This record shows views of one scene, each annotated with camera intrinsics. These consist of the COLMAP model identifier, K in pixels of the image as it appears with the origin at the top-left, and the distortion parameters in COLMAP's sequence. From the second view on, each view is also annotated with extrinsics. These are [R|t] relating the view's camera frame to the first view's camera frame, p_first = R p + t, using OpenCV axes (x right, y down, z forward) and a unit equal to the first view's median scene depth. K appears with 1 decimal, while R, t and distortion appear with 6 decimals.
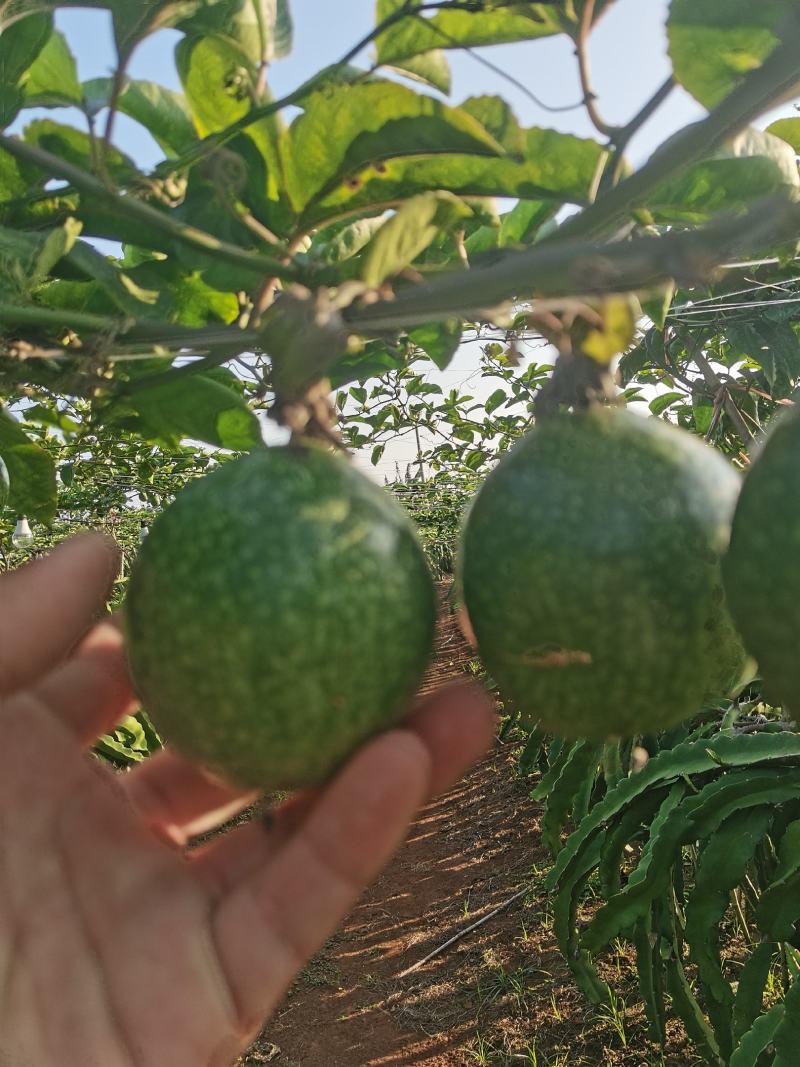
lens RADIAL K [[810.1, 0, 394.3], [0, 810.1, 530.5], [0, 0, 1]] dist [-0.025159, -0.006393]
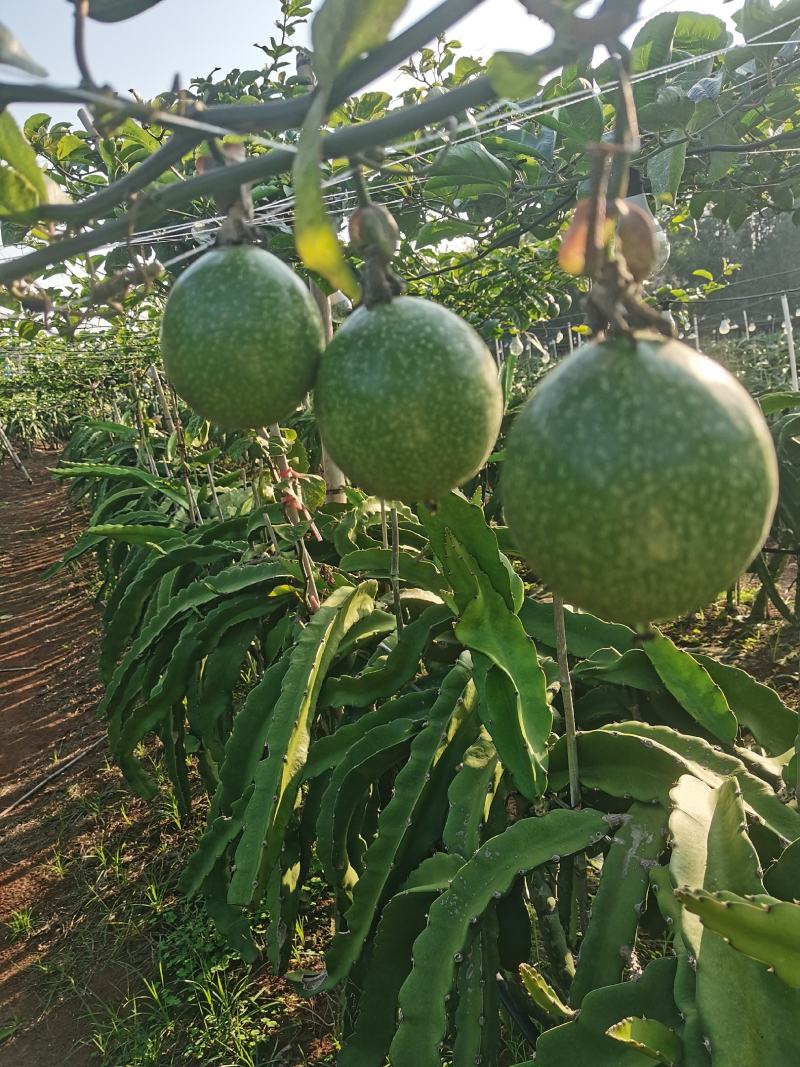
lens RADIAL K [[810.1, 0, 394.8], [0, 810.1, 534.1], [0, 0, 1]] dist [-0.025159, -0.006393]
pose [[0.899862, -0.084845, 0.427844, 0.070564], [0.009606, 0.984515, 0.175035, -0.010547], [-0.436070, -0.153398, 0.886743, -0.126968]]
